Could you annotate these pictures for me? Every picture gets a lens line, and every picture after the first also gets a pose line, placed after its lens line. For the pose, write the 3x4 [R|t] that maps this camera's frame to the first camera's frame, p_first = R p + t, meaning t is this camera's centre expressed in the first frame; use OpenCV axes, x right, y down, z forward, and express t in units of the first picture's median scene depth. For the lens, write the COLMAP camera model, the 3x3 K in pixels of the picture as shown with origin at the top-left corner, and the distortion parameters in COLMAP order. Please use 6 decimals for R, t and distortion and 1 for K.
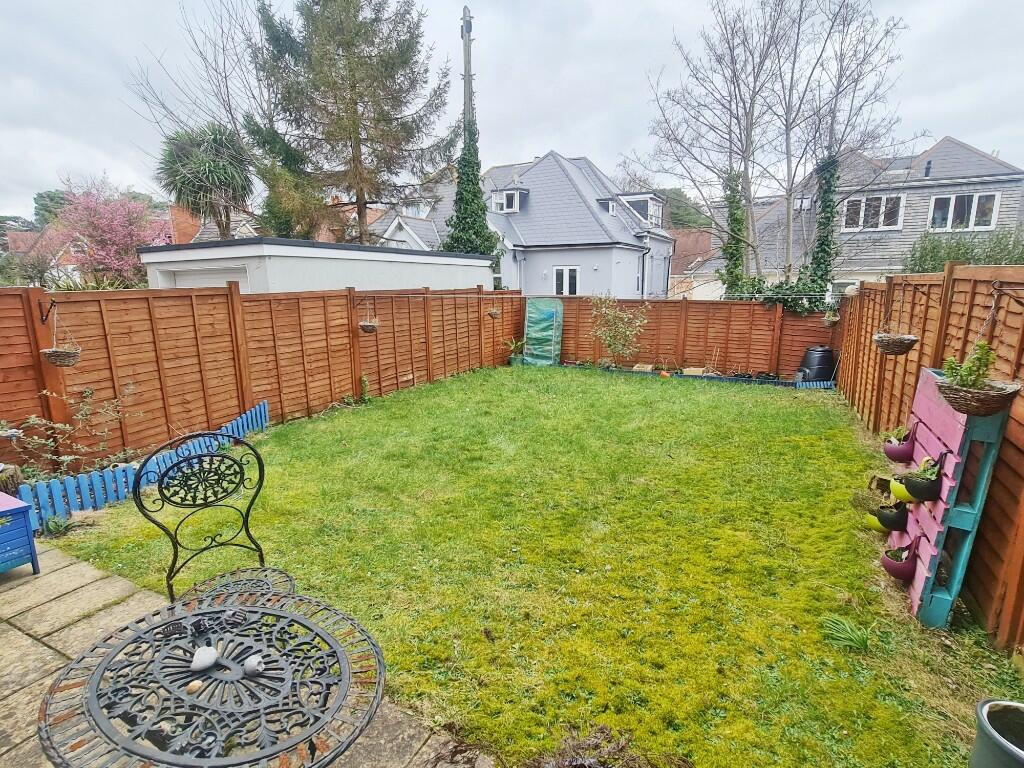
lens RADIAL K [[527.9, 0, 526.2], [0, 527.9, 381.5], [0, 0, 1]] dist [-0.001658, 0.000045]
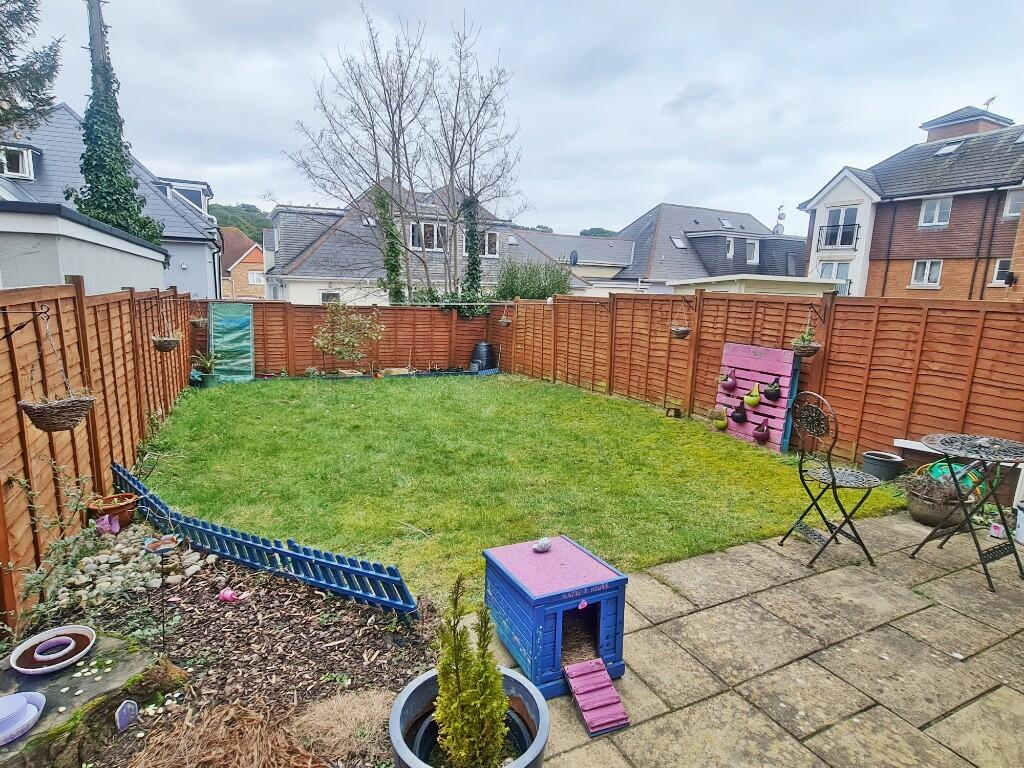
lens RADIAL K [[520.4, 0, 543.2], [0, 520.4, 382.0], [0, 0, 1]] dist [-0.000941, 0.000273]
pose [[0.599308, -0.111077, 0.792775, -0.387005], [0.115991, 0.991925, 0.051295, -0.018639], [-0.792071, 0.061213, 0.607353, 0.109749]]
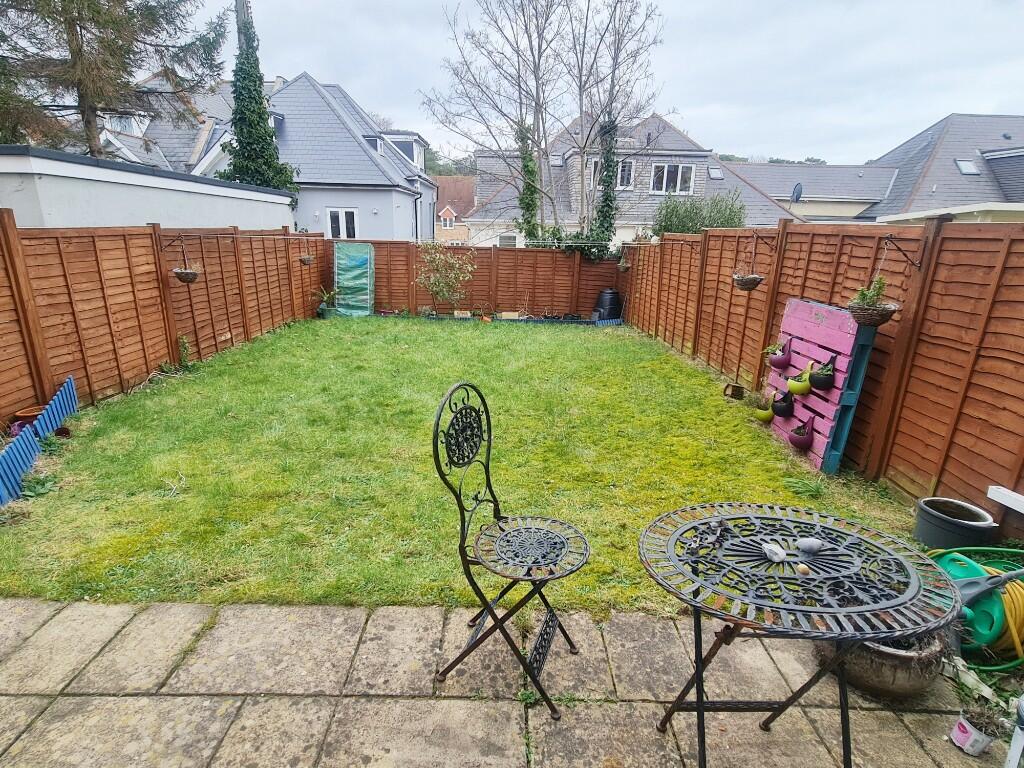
lens RADIAL K [[527.9, 0, 535.6], [0, 527.9, 382.7], [0, 0, 1]] dist [-0.001658, 0.000045]
pose [[0.883738, -0.102253, 0.456673, -0.146780], [0.057528, 0.992173, 0.110829, 0.000524], [-0.464432, -0.071673, 0.882704, 0.024799]]
